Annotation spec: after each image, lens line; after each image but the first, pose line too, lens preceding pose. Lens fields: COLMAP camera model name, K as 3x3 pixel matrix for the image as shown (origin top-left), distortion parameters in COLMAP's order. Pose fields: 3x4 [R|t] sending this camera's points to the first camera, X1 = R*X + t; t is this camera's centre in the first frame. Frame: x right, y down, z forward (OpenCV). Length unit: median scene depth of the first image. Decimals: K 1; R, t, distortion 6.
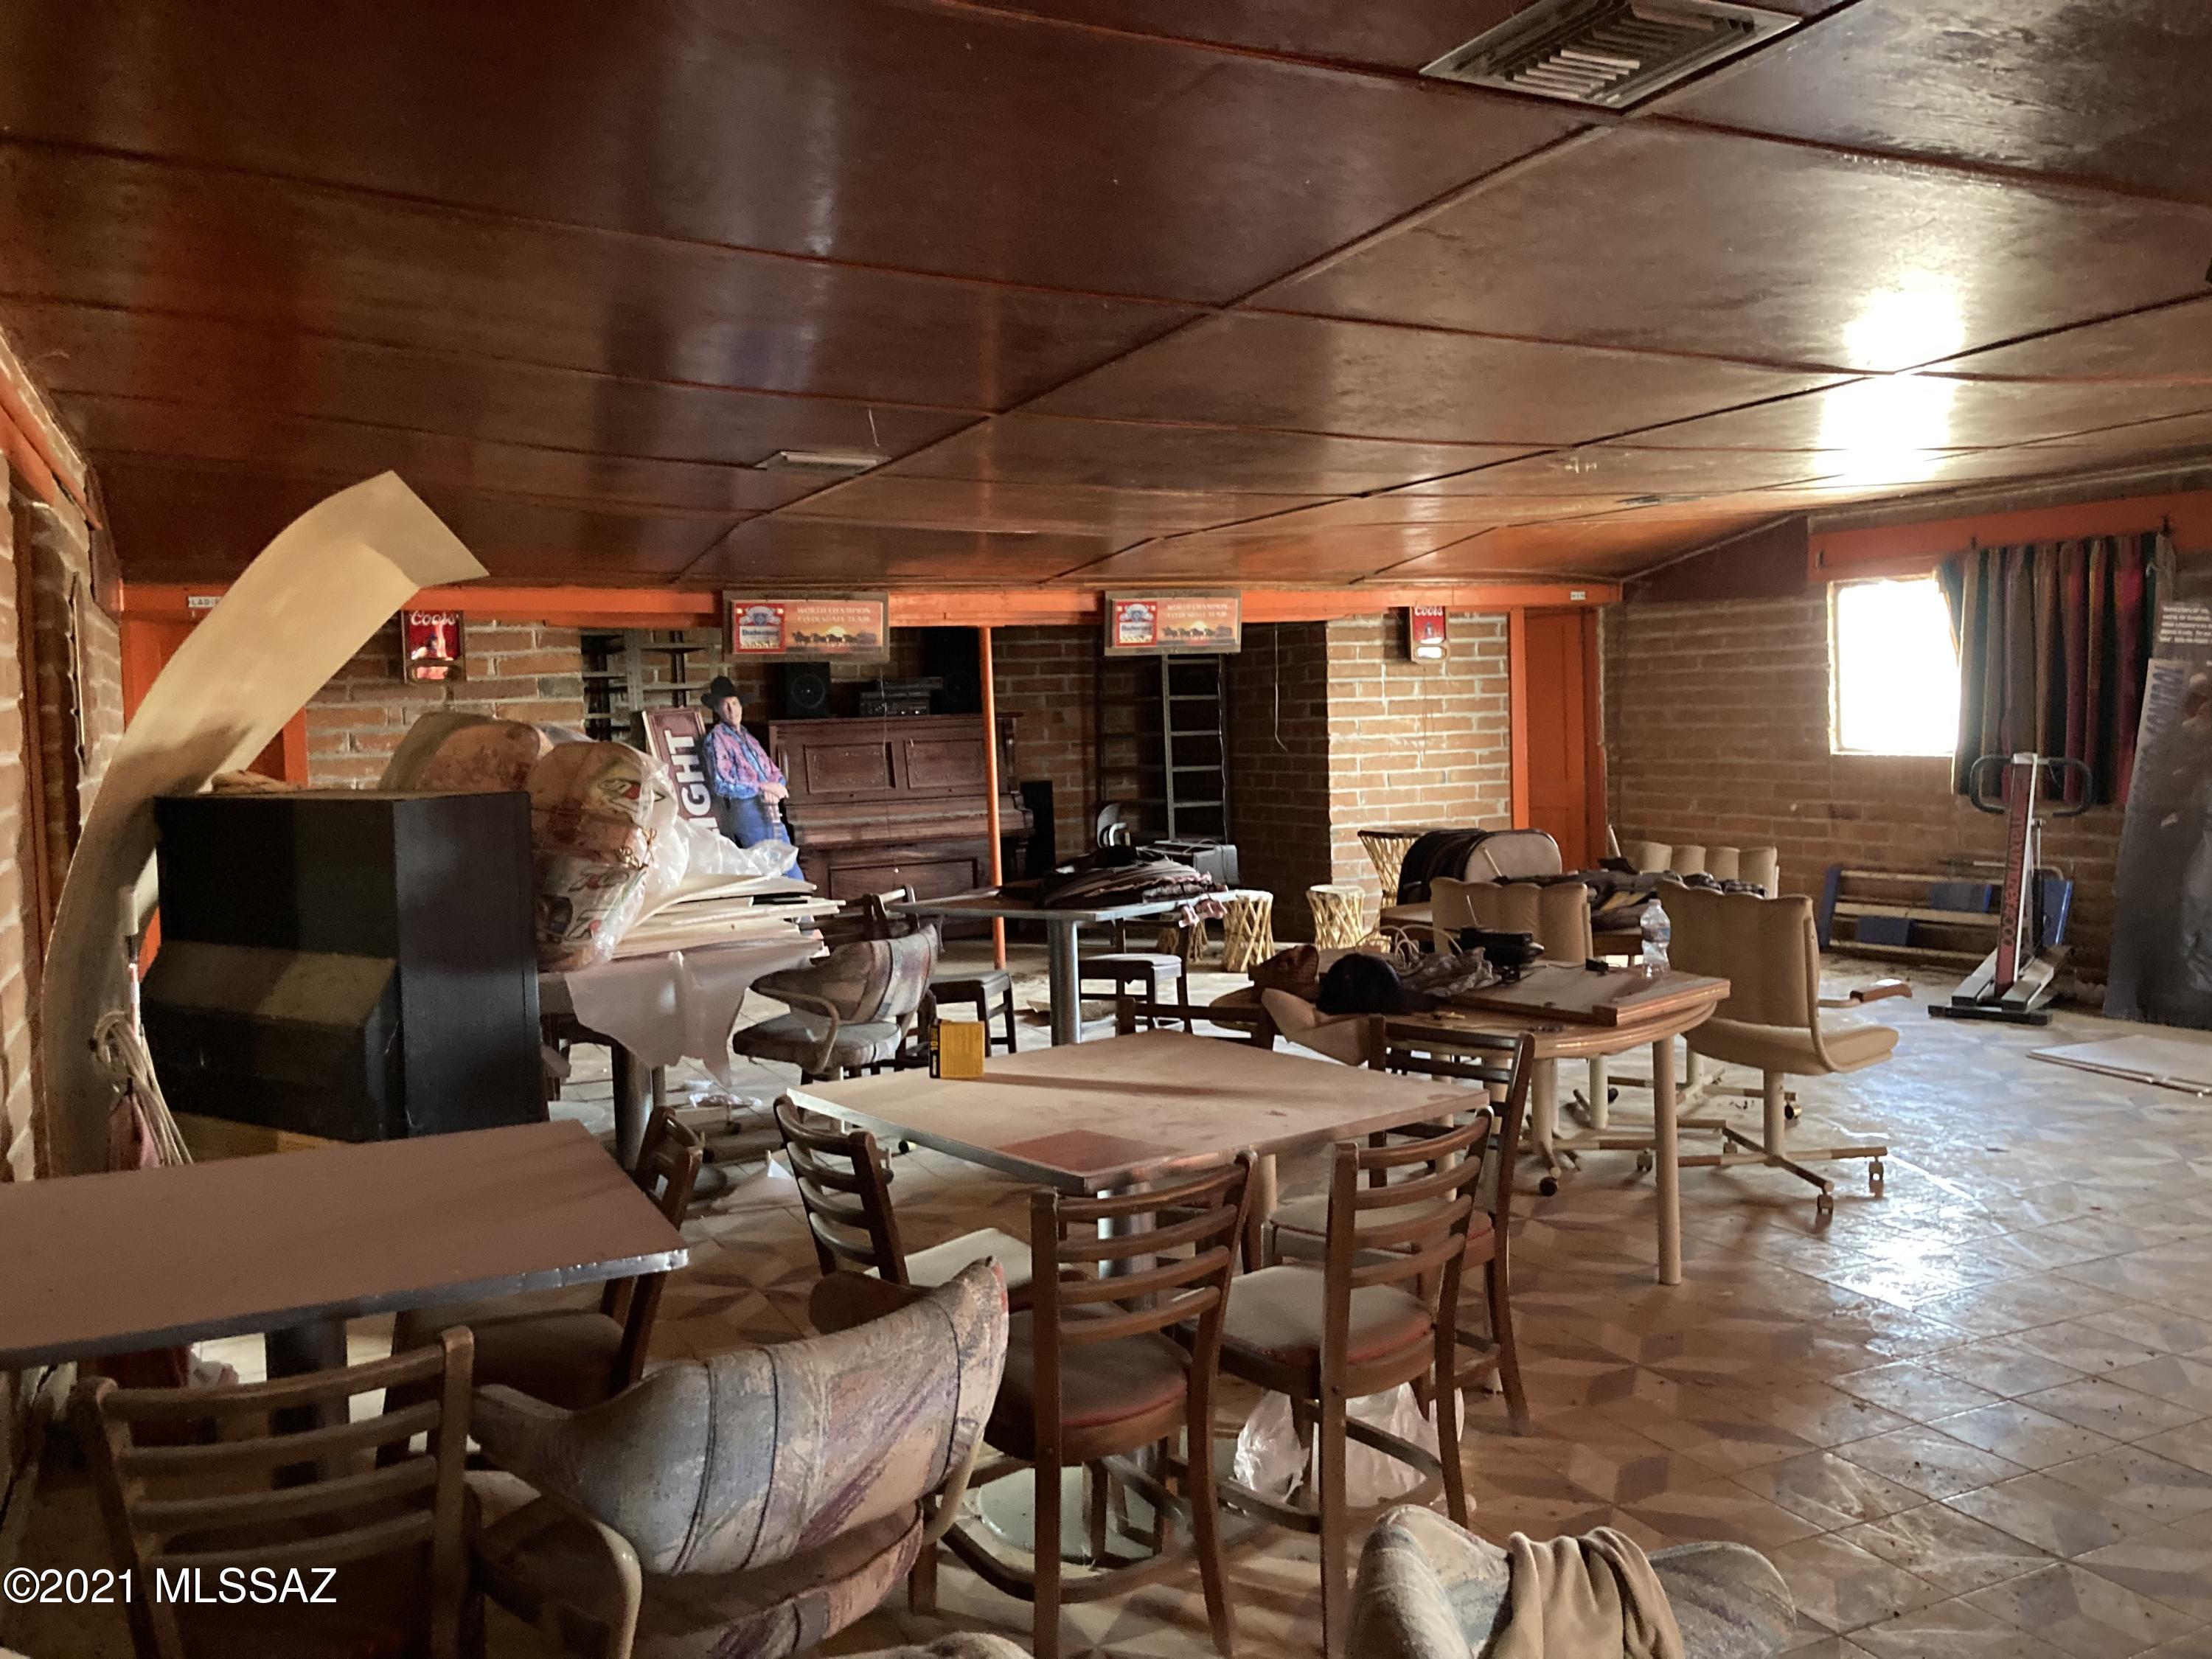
lens RADIAL K [[1753.1, 0, 1116.7], [0, 1753.1, 814.8], [0, 0, 1]] dist [0.027288, -0.058237]
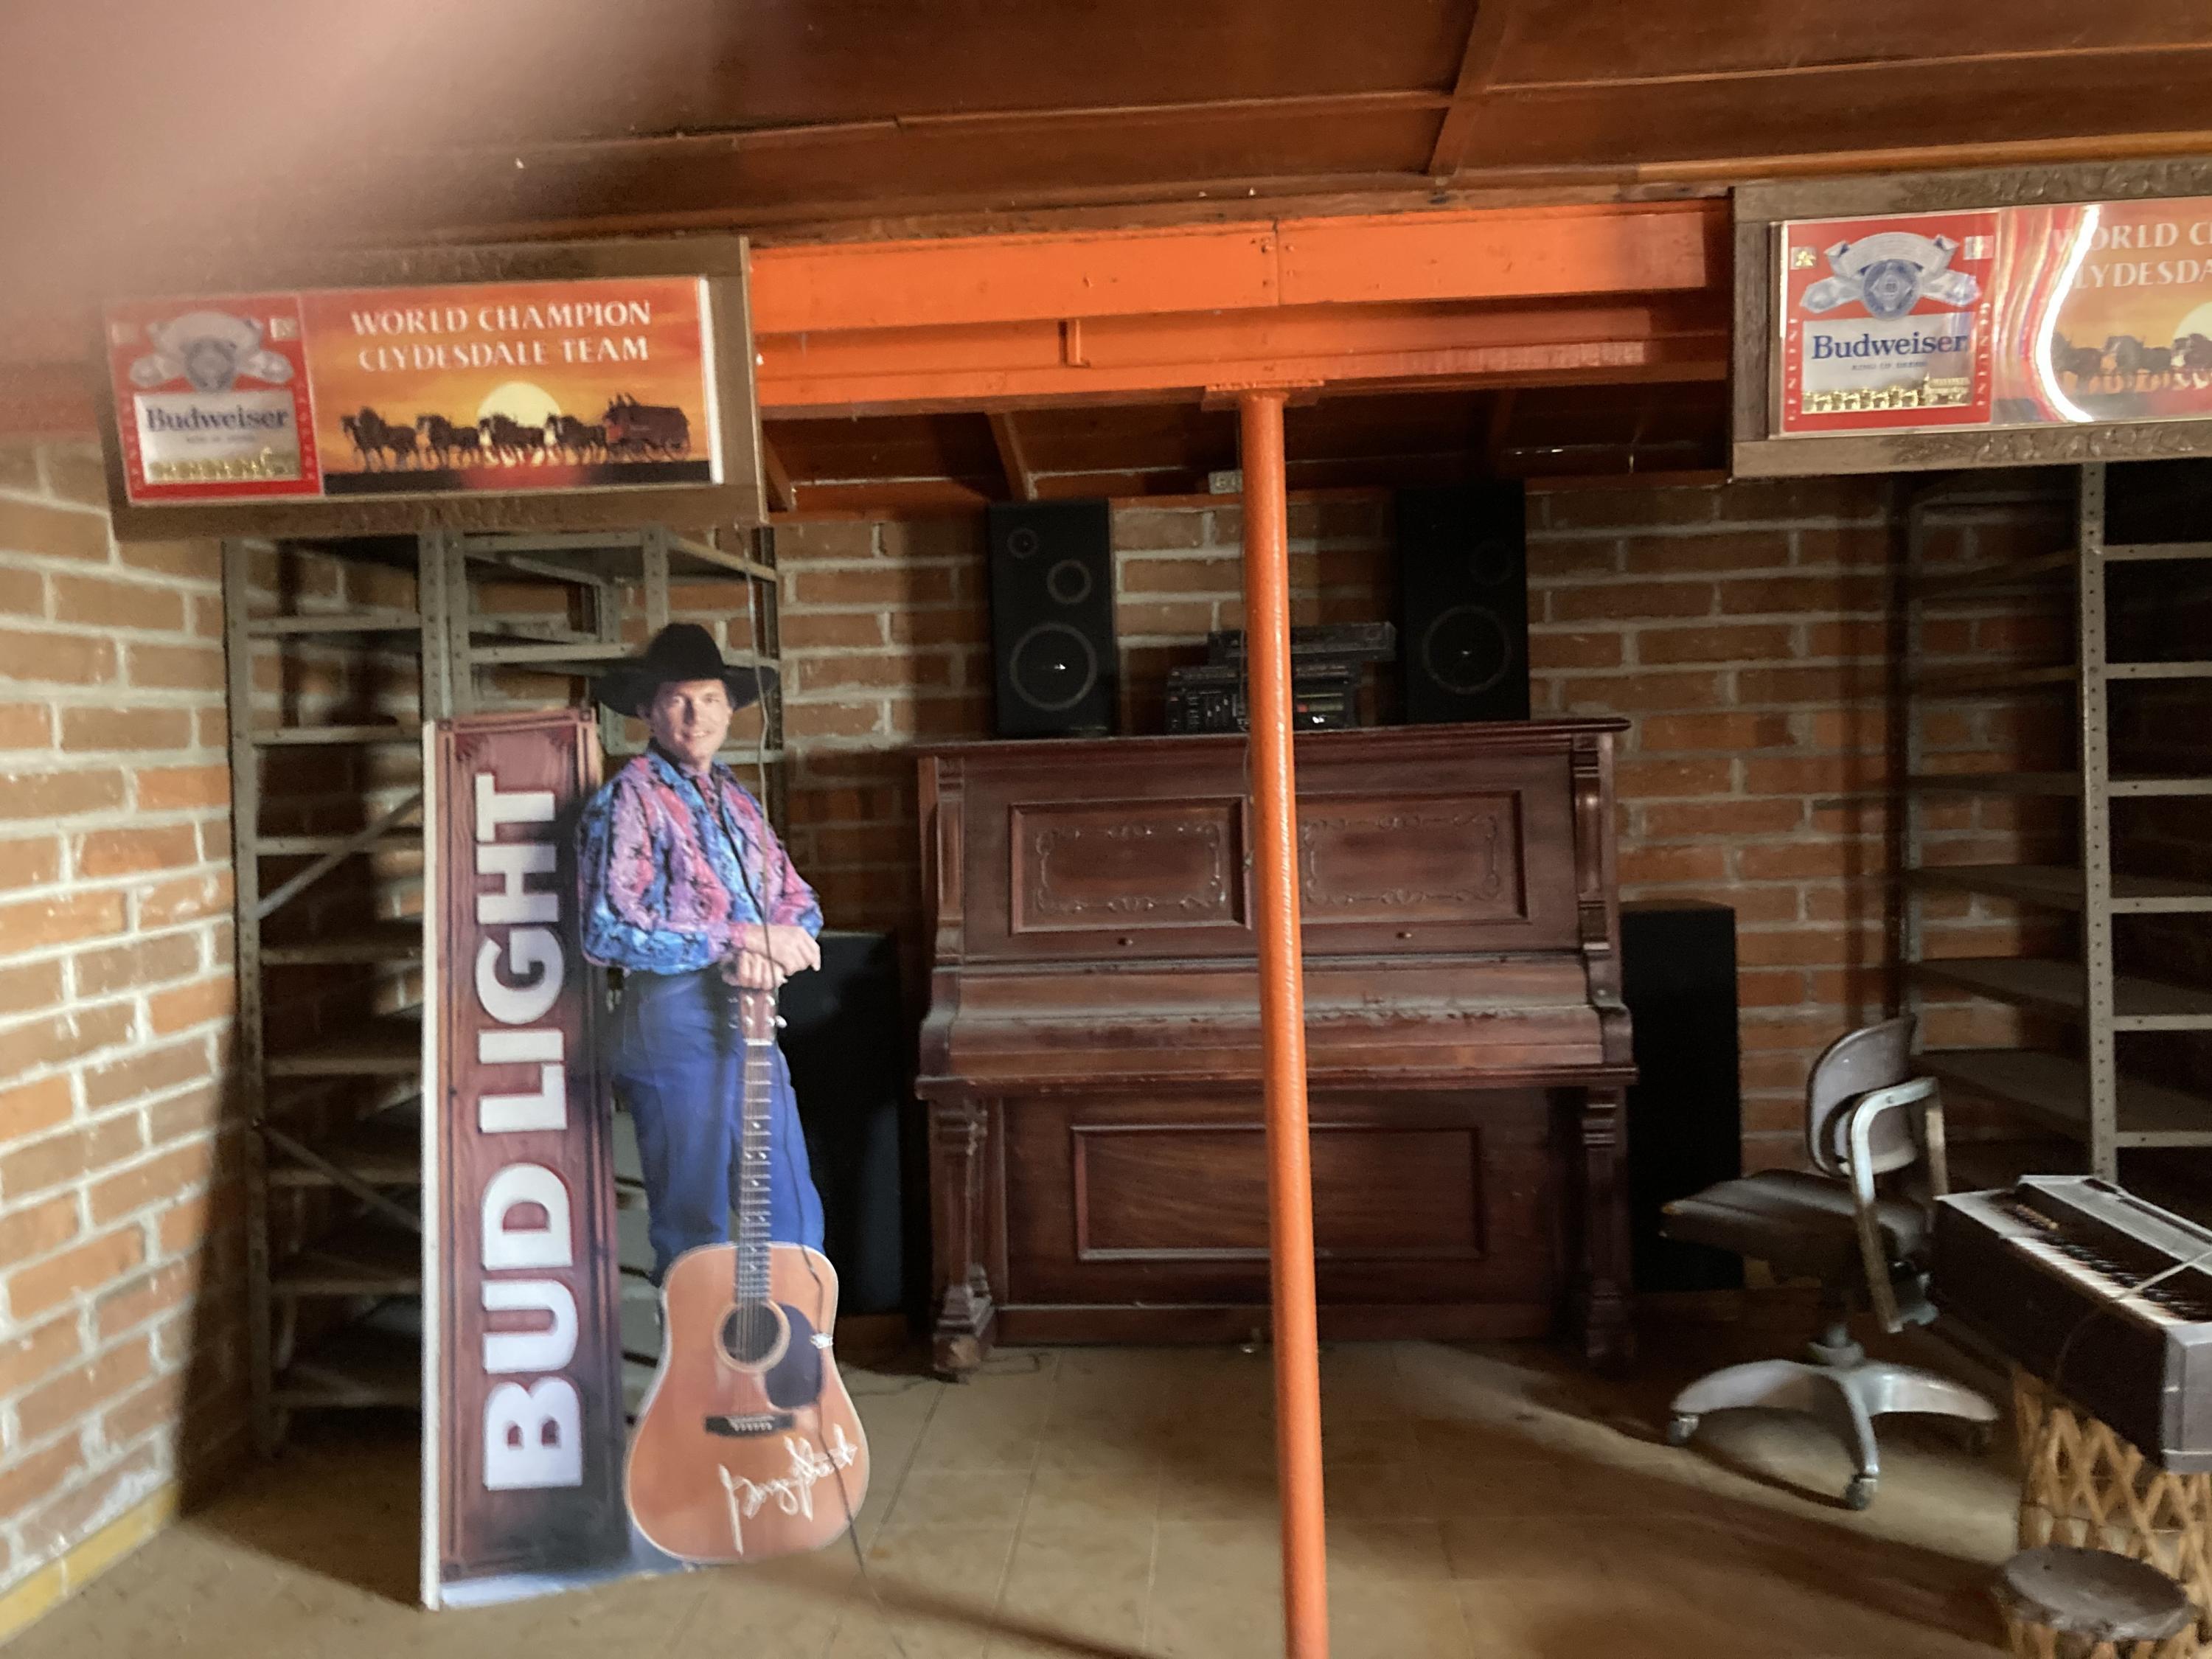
lens RADIAL K [[1845.8, 0, 1110.8], [0, 1845.8, 796.0], [0, 0, 1]] dist [0.001821, -0.002303]
pose [[0.877494, 0.017029, -0.479286, 0.036816], [-0.023396, 0.999700, -0.007315, -0.043161], [0.479017, 0.017633, 0.877629, 0.718908]]
